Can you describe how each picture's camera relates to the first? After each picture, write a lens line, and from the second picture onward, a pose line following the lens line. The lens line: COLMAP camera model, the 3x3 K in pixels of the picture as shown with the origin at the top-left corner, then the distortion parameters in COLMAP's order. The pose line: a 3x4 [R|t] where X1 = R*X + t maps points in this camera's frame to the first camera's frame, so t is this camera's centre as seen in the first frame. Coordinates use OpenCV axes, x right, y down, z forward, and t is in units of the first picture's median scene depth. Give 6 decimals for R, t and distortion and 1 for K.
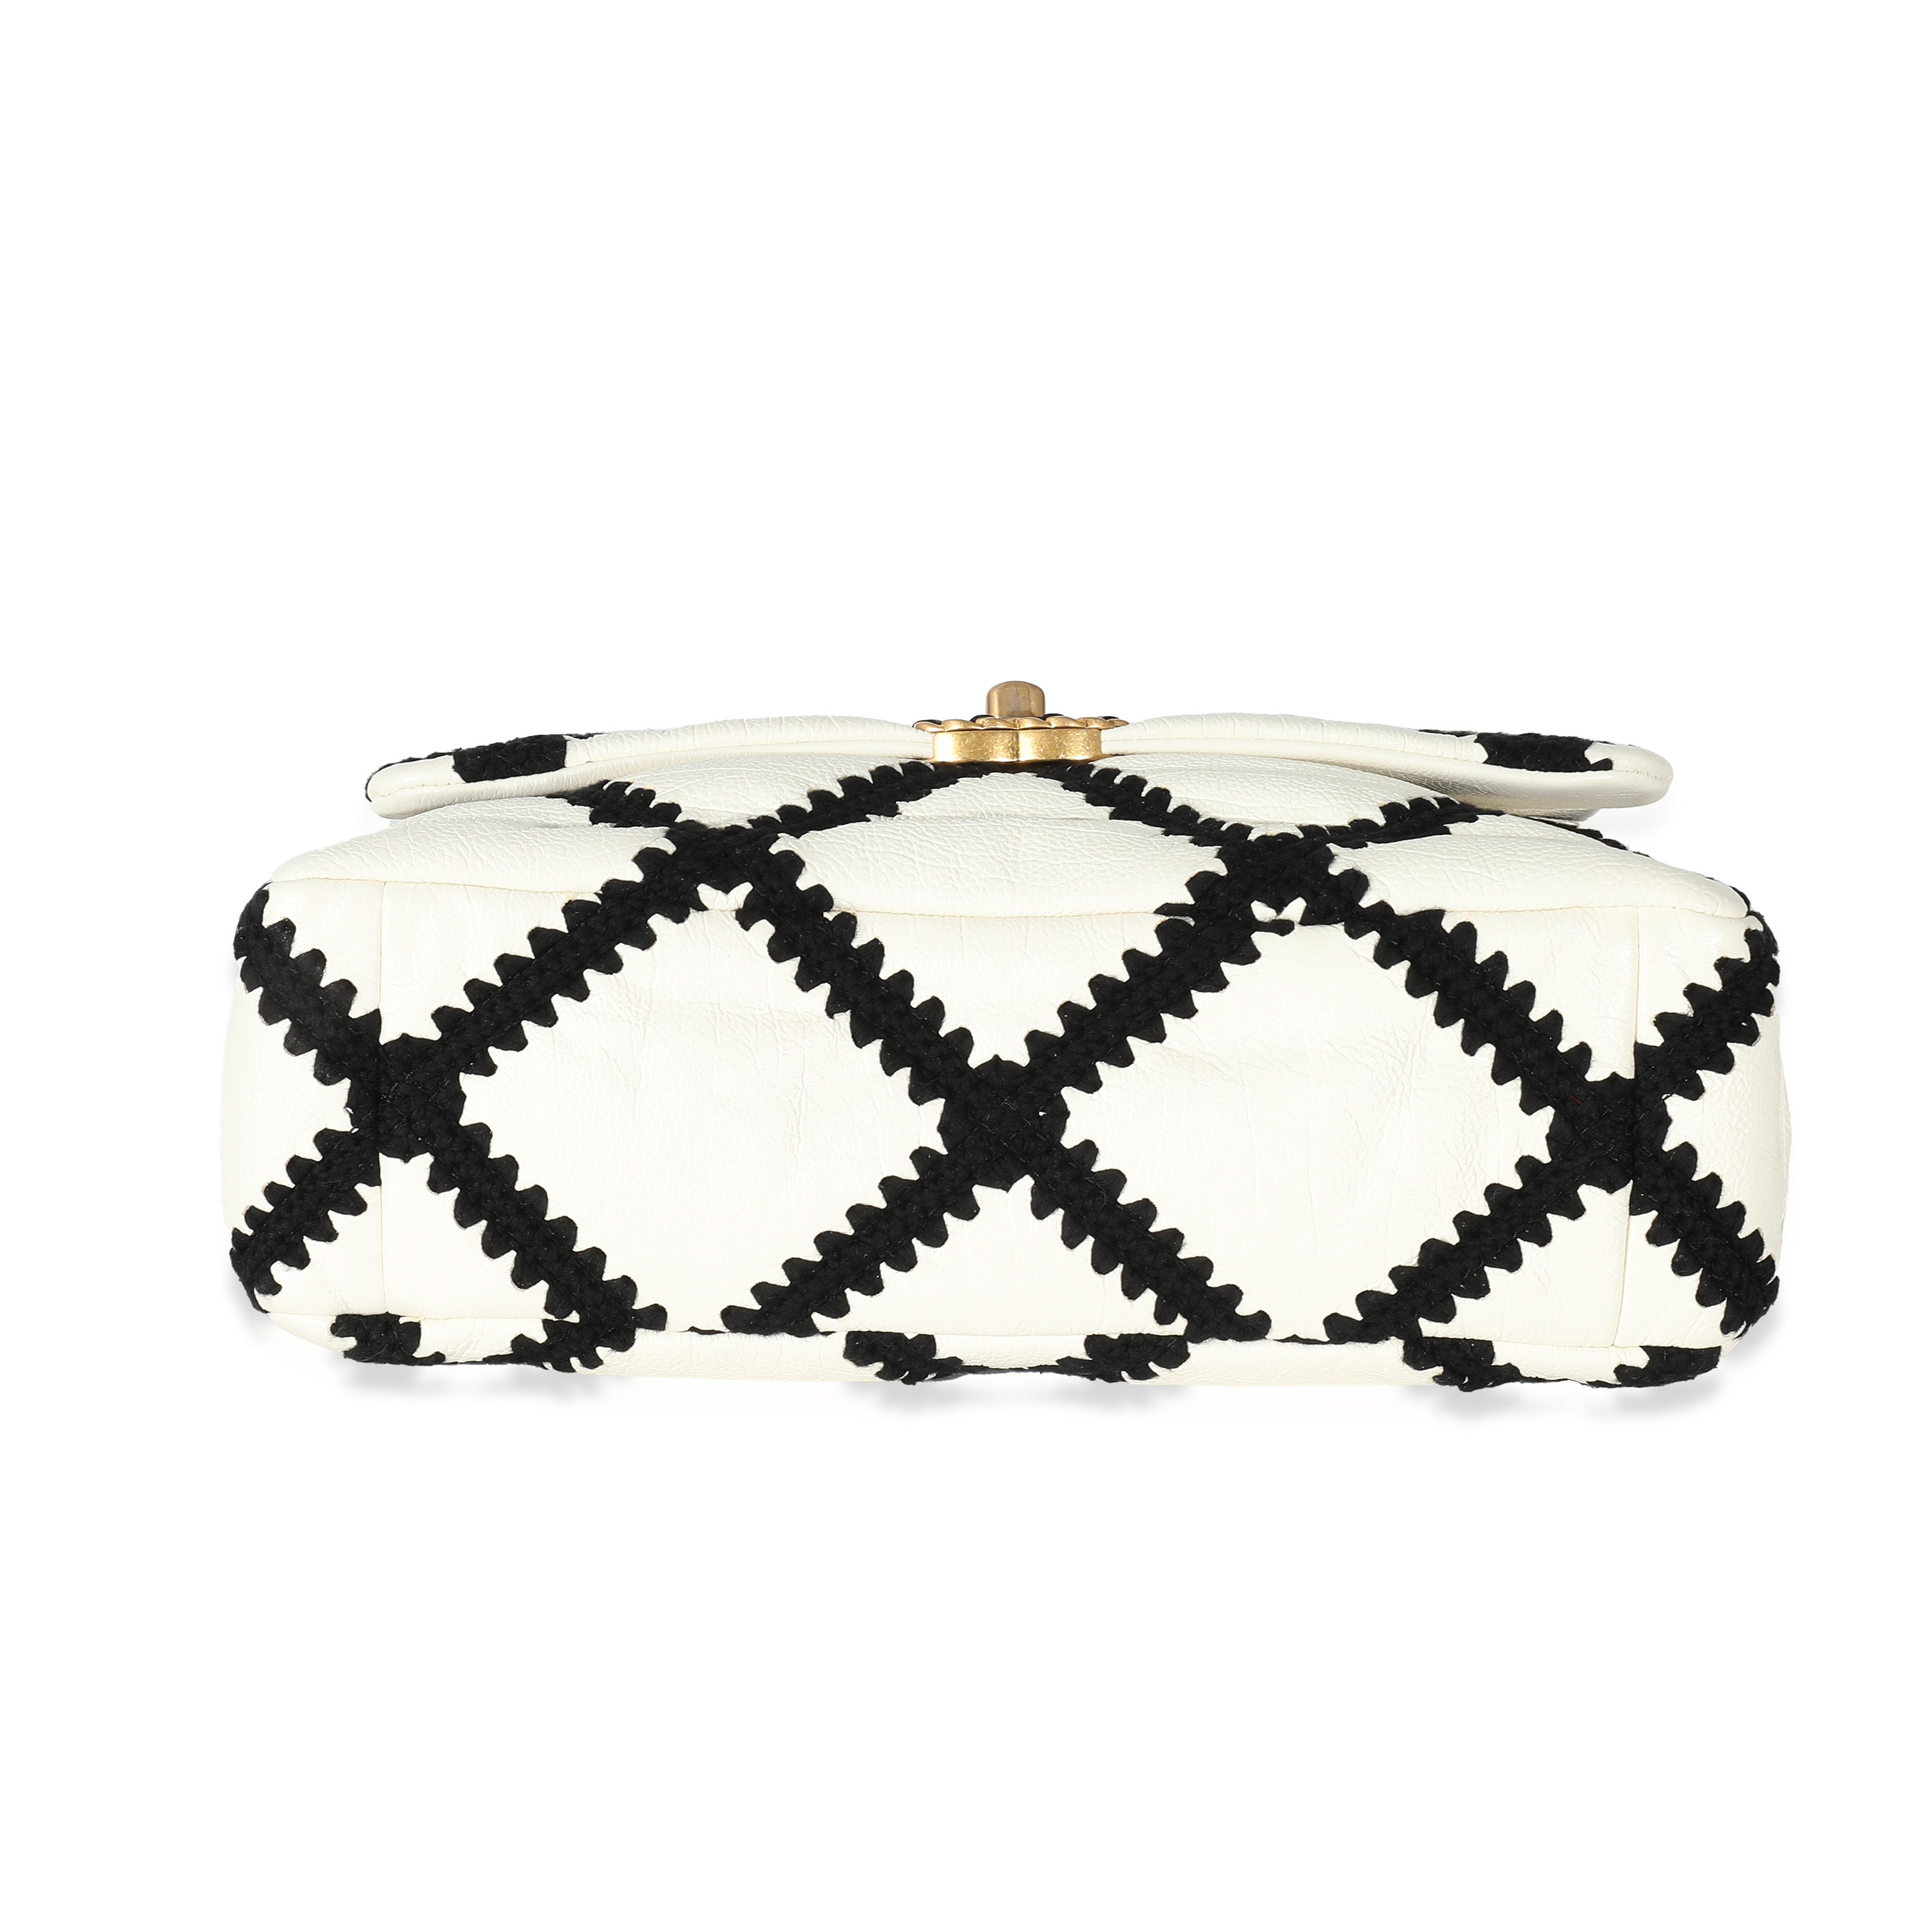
lens RADIAL K [[3932.6, 0, 966.0], [0, 3932.6, 966.0], [0, 0, 1]] dist [0.019506, 0.096868]
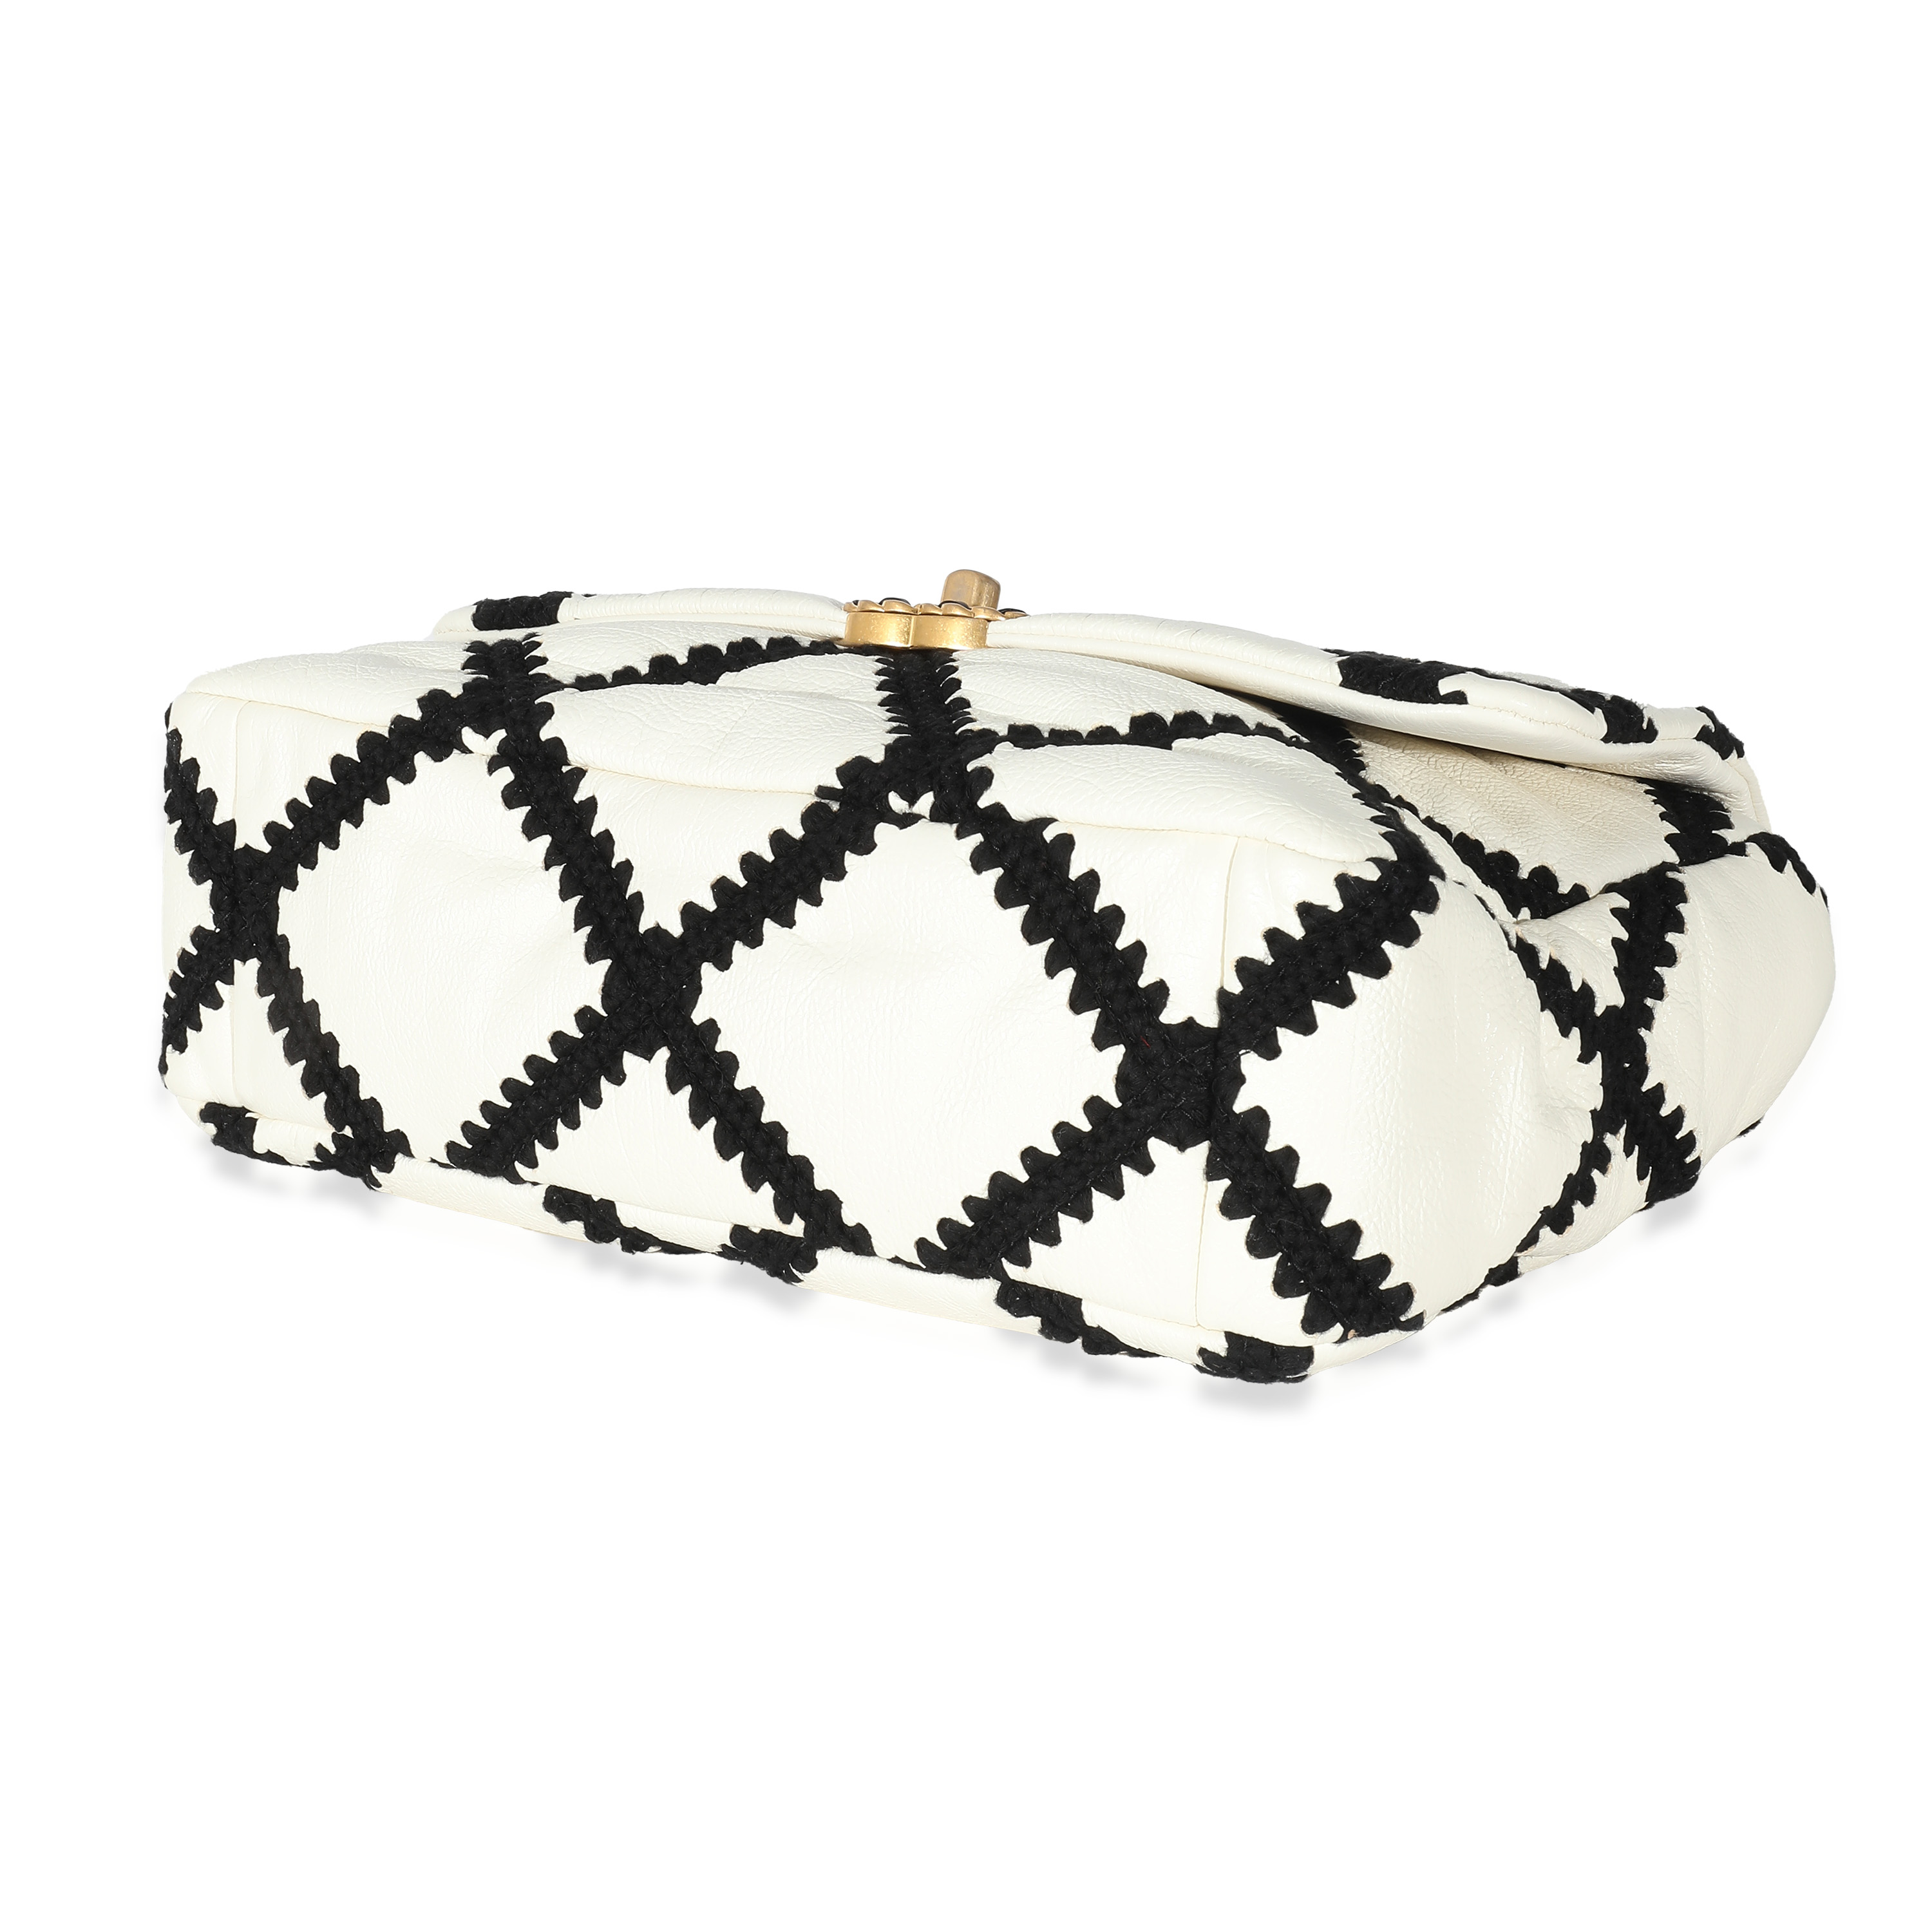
lens RADIAL K [[3932.6, 0, 966.0], [0, 3932.6, 966.0], [0, 0, 1]] dist [0.019506, 0.096868]
pose [[0.815785, 0.114664, -0.566874, 0.625882], [-0.119147, 0.992445, 0.029282, -0.004558], [0.565949, 0.043654, 0.823284, 0.233350]]
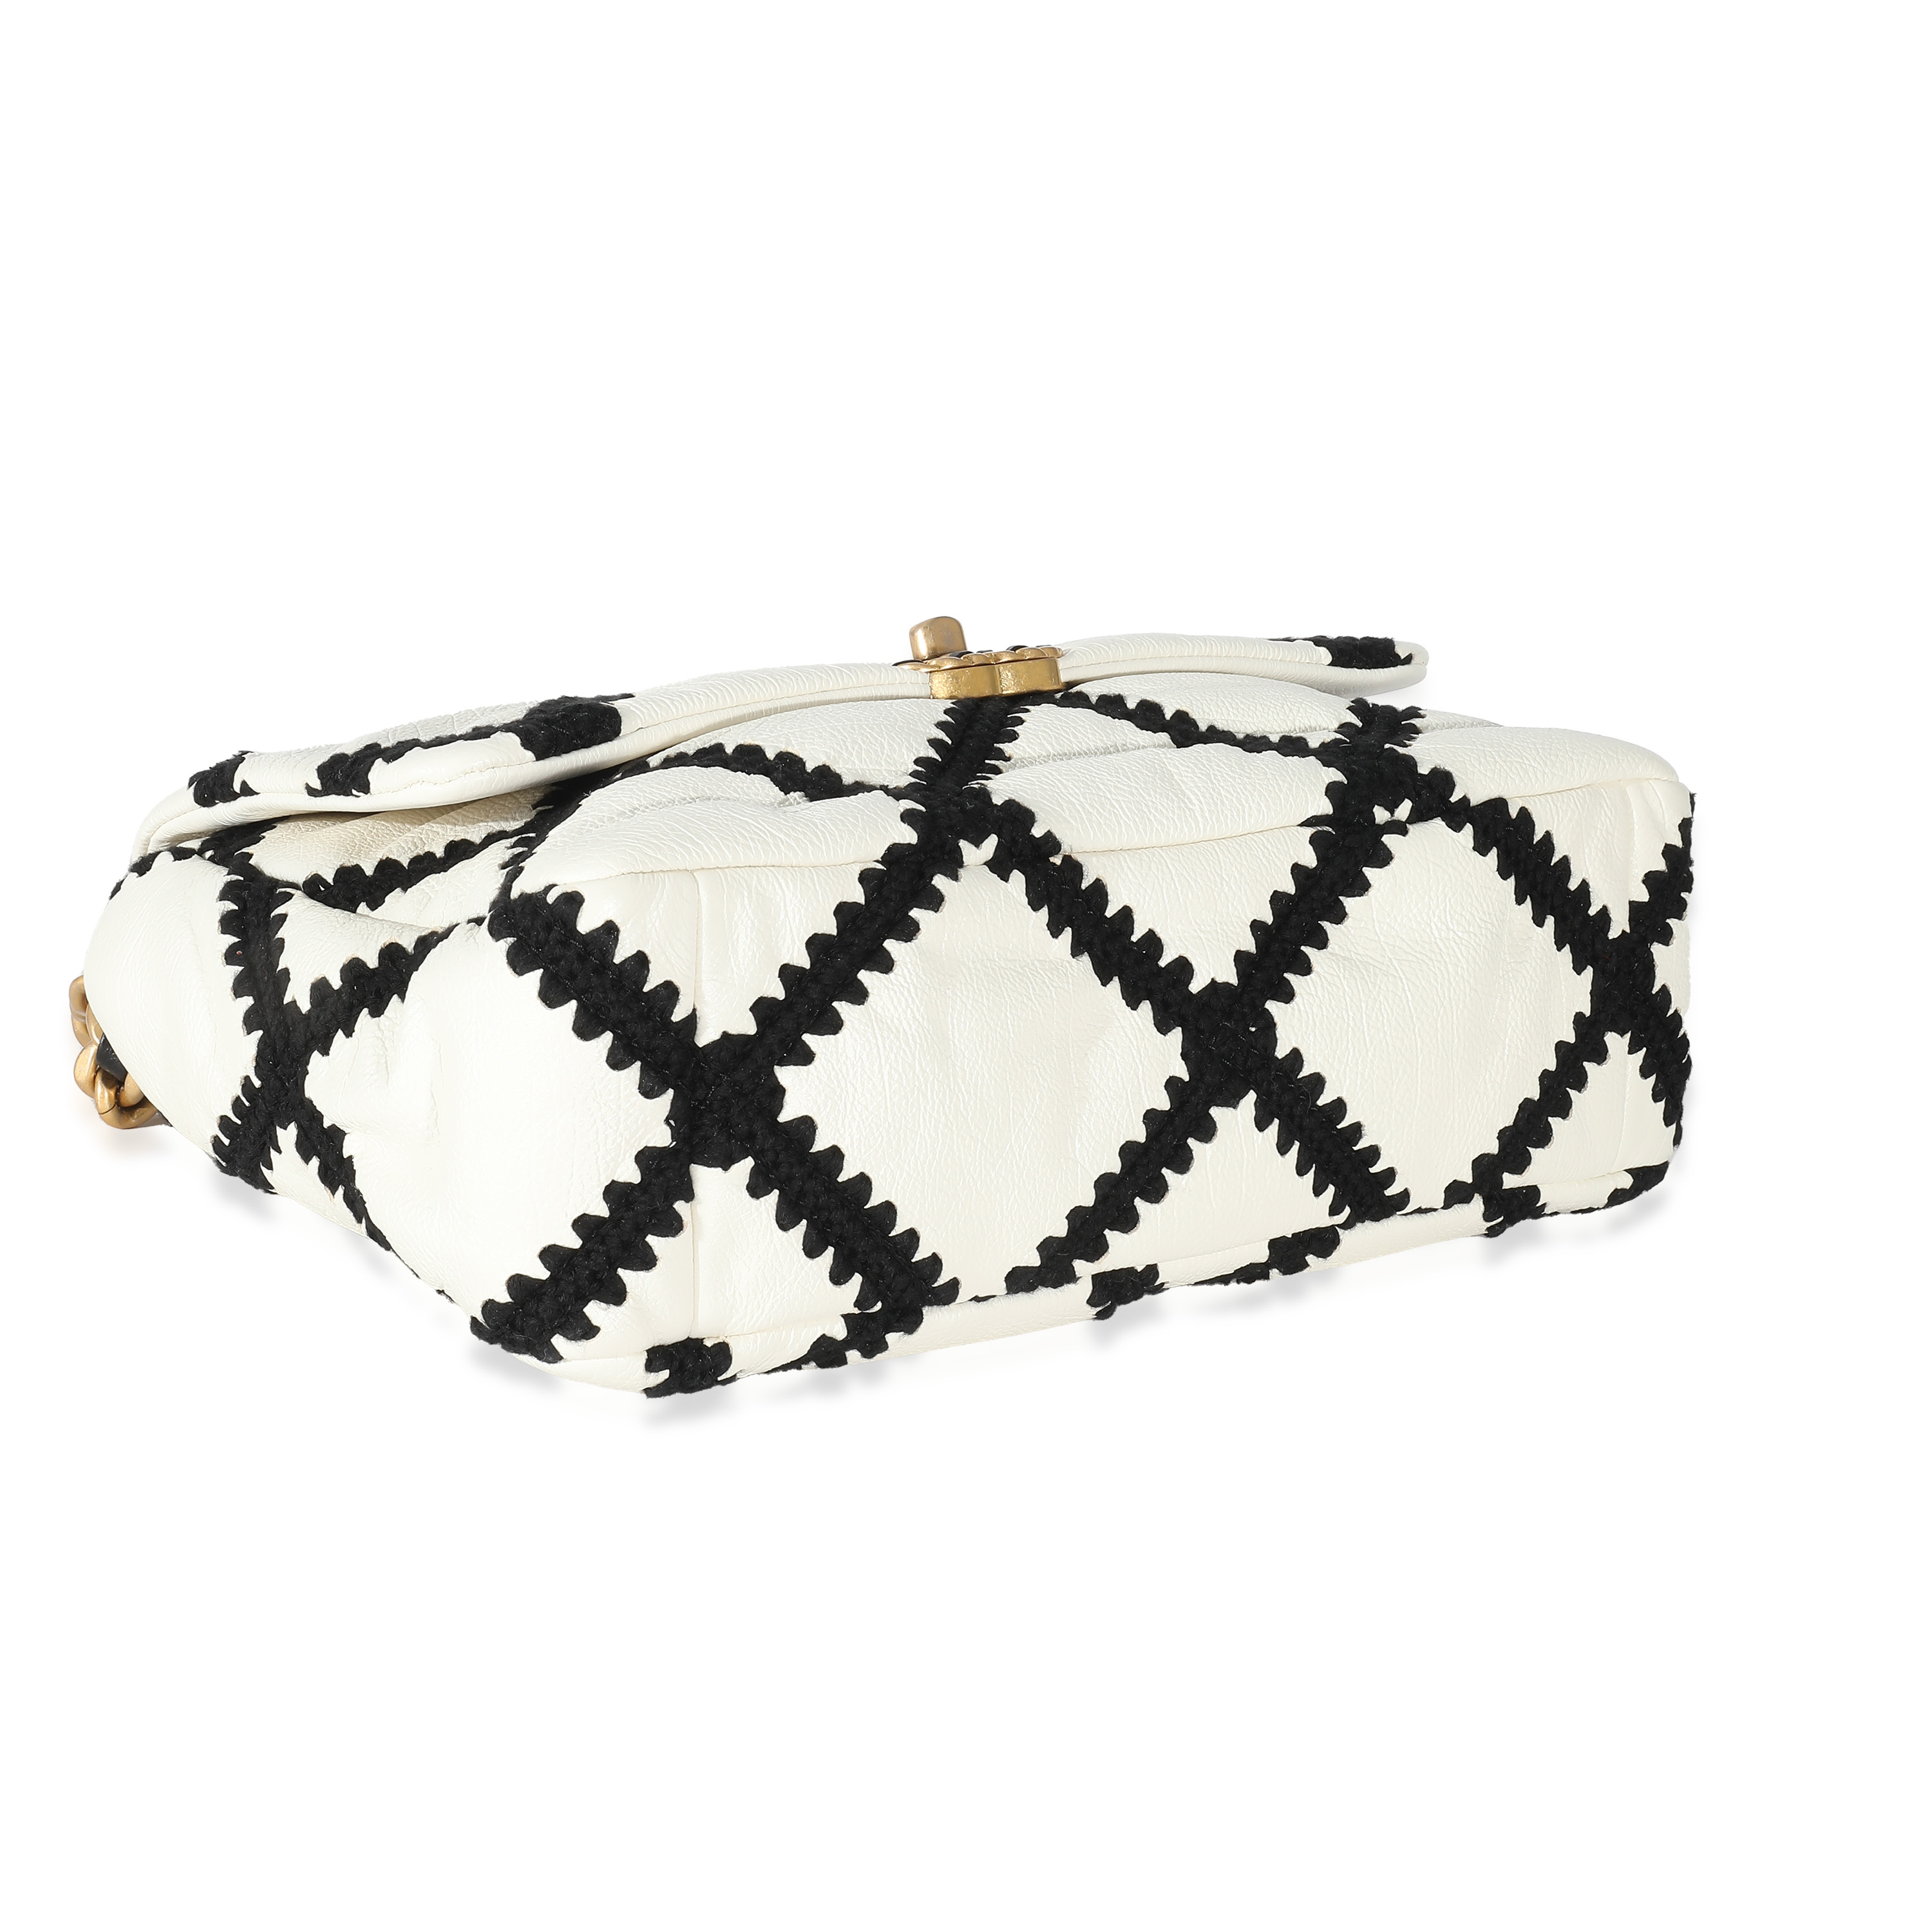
lens RADIAL K [[3932.6, 0, 966.0], [0, 3932.6, 966.0], [0, 0, 1]] dist [0.019506, 0.096868]
pose [[0.777479, -0.115853, 0.618146, -0.669867], [0.108426, 0.992861, 0.049708, -0.038111], [-0.619492, 0.028376, 0.784490, 0.237311]]
